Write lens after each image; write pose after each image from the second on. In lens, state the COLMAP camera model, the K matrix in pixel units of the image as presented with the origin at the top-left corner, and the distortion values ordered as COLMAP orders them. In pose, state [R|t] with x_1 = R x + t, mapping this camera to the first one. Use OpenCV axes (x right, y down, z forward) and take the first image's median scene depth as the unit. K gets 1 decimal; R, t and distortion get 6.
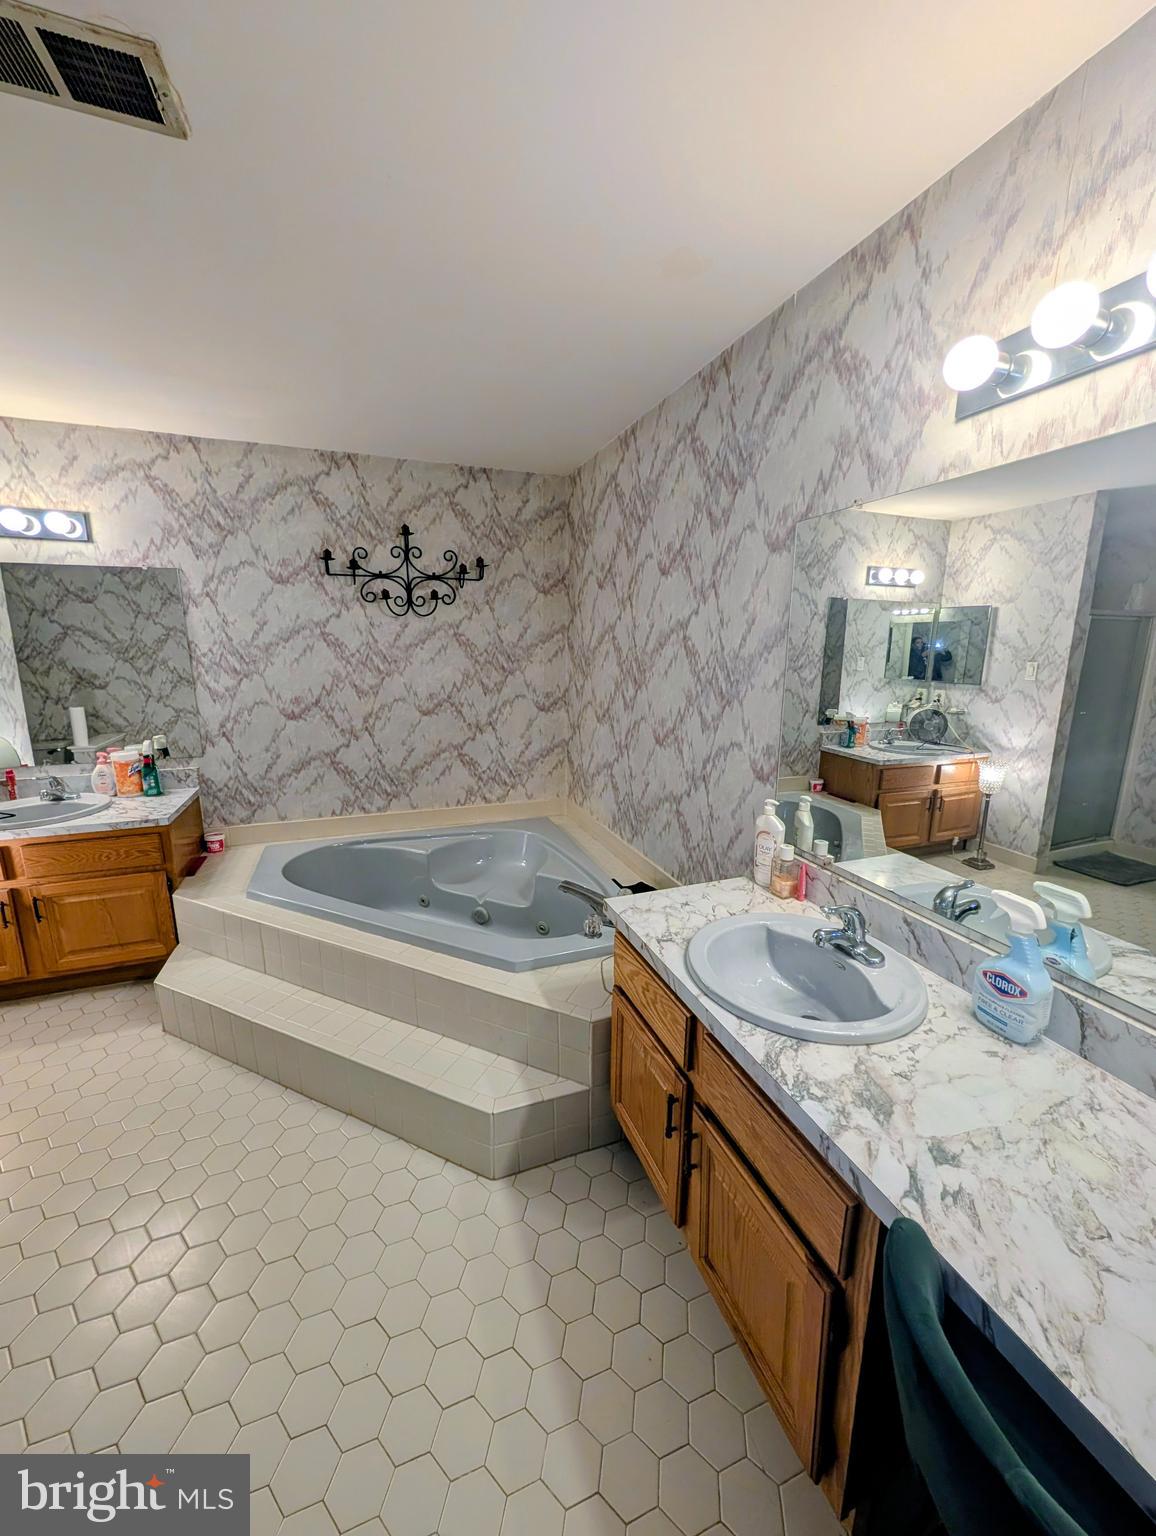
lens RADIAL K [[583.6, 0, 580.4], [0, 583.6, 764.6], [0, 0, 1]] dist [-0.001159, 0.000156]
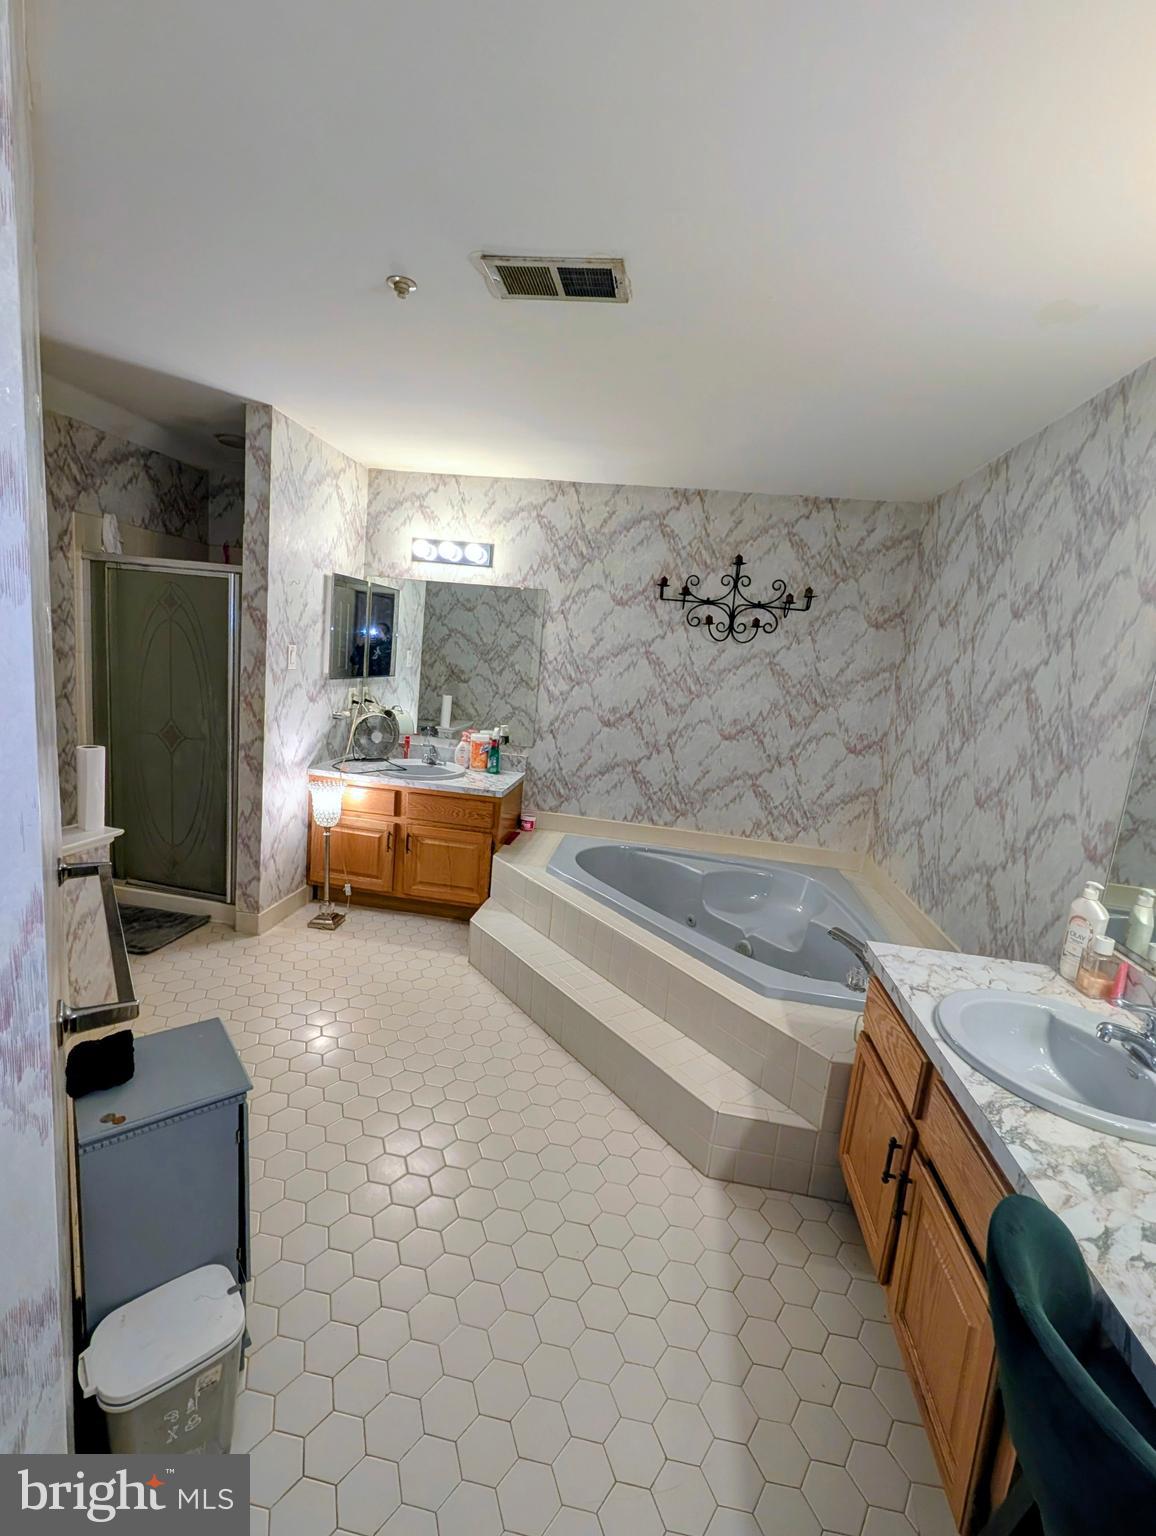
lens RADIAL K [[665.2, 0, 579.3], [0, 665.2, 763.7], [0, 0, 1]] dist [-0.000506, 0.000270]
pose [[0.875554, 0.153933, -0.457940, 0.049834], [-0.183093, 0.982899, -0.019669, 0.028487], [0.447081, 0.101067, 0.888765, -0.143792]]
